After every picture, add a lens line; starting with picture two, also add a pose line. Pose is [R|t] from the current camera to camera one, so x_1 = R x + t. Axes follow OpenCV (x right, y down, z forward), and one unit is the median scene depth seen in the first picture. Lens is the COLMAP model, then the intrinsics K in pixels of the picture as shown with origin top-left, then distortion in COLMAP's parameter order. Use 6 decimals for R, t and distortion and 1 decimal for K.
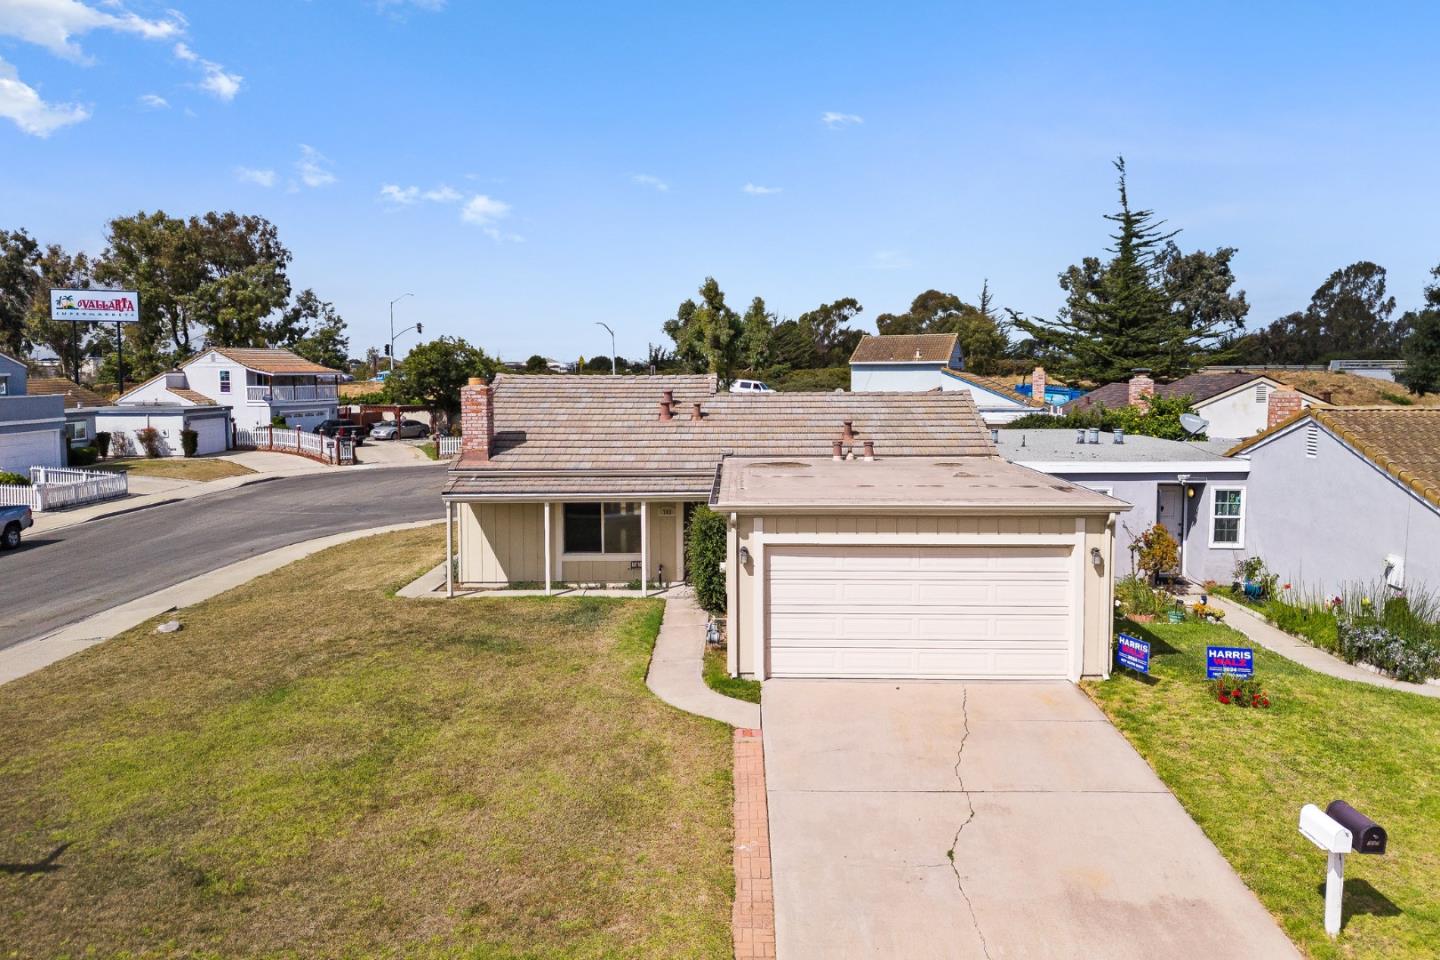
lens RADIAL K [[1037.7, 0, 720.0], [0, 1037.7, 480.0], [0, 0, 1]] dist [0.068863, -0.086865]
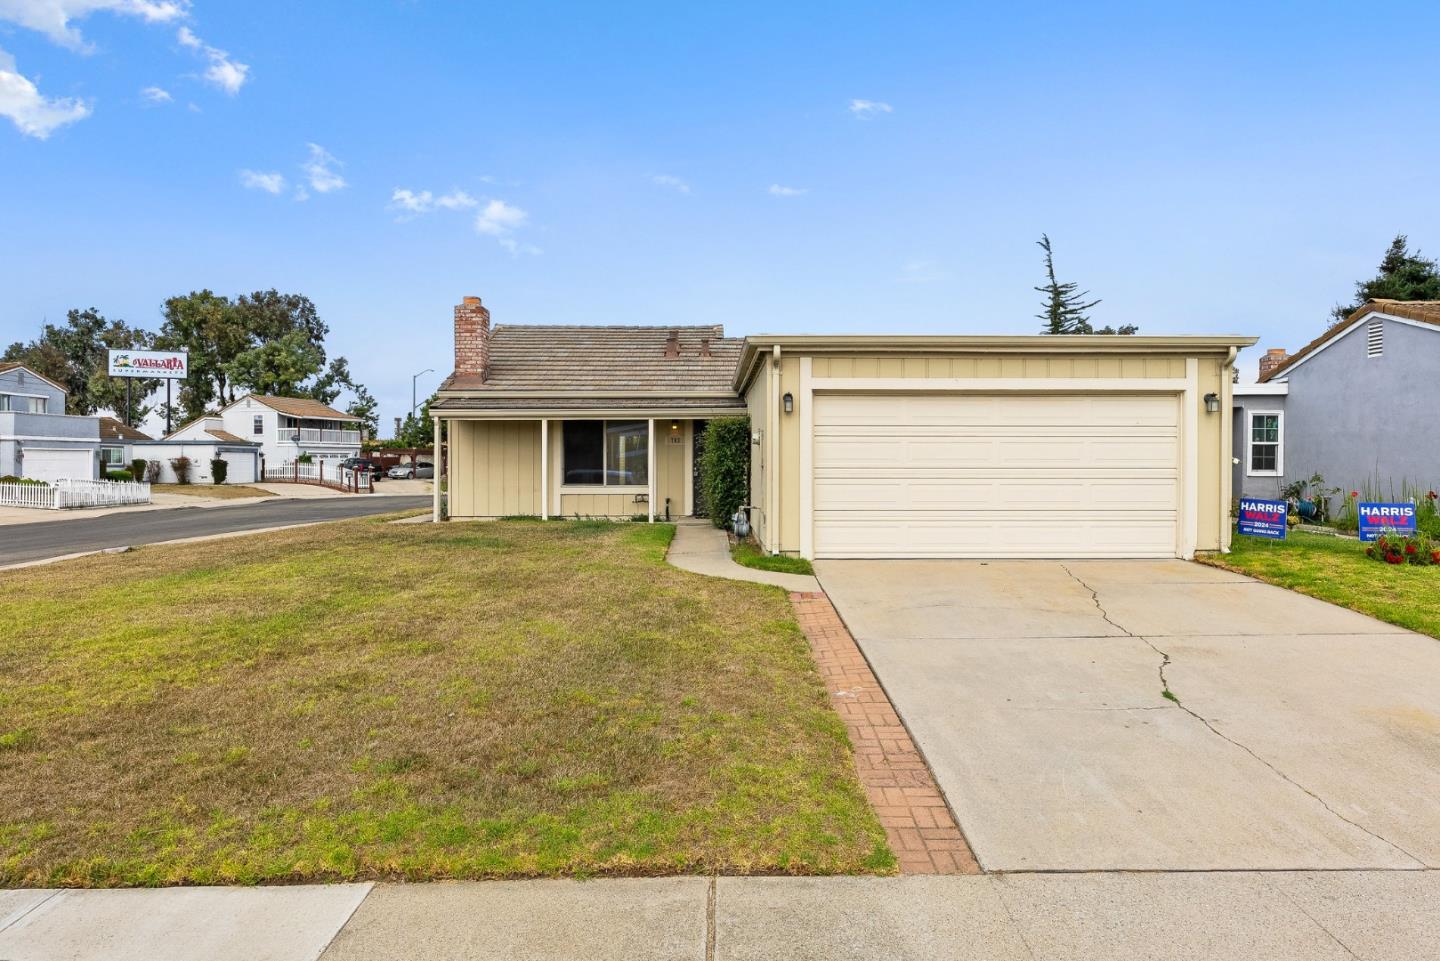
lens RADIAL K [[870.5, 0, 722.0], [0, 870.5, 489.5], [0, 0, 1]] dist [-0.005155, -0.001096]
pose [[0.999489, 0.000848, 0.031952, -0.012506], [0.001475, 0.997360, -0.072601, 0.047988], [-0.031929, 0.072611, 0.996849, 0.083604]]
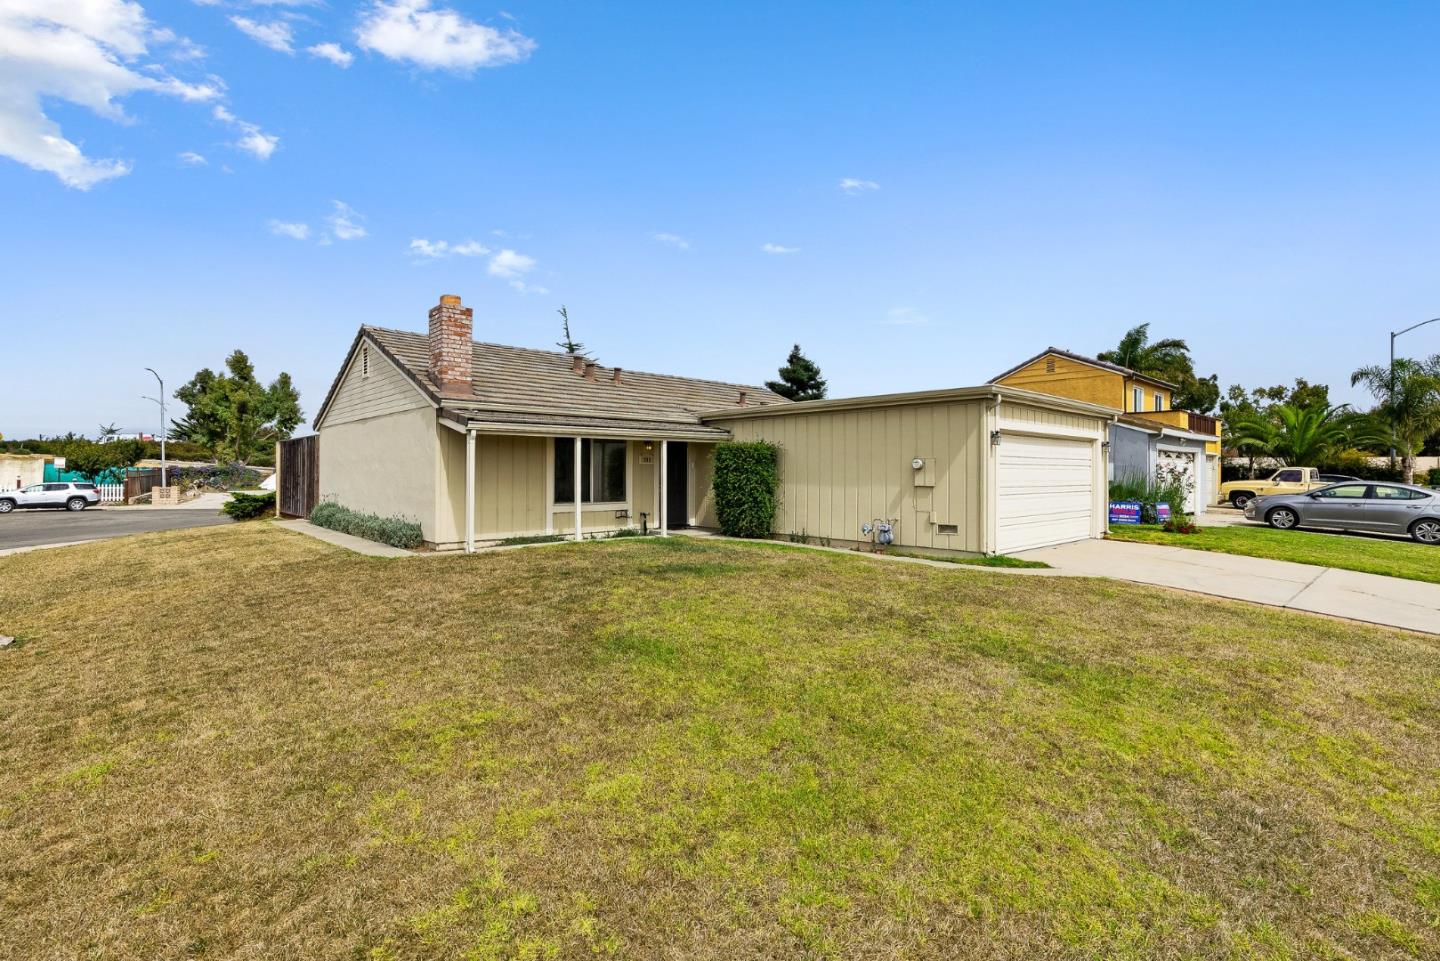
lens RADIAL K [[661.8, 0, 715.5], [0, 661.8, 486.3], [0, 0, 1]] dist [-0.003665, -0.000157]
pose [[0.727027, -0.009928, 0.686537, -0.163672], [0.066885, 0.996164, -0.056425, 0.035699], [-0.683343, 0.086942, 0.724903, 0.178904]]
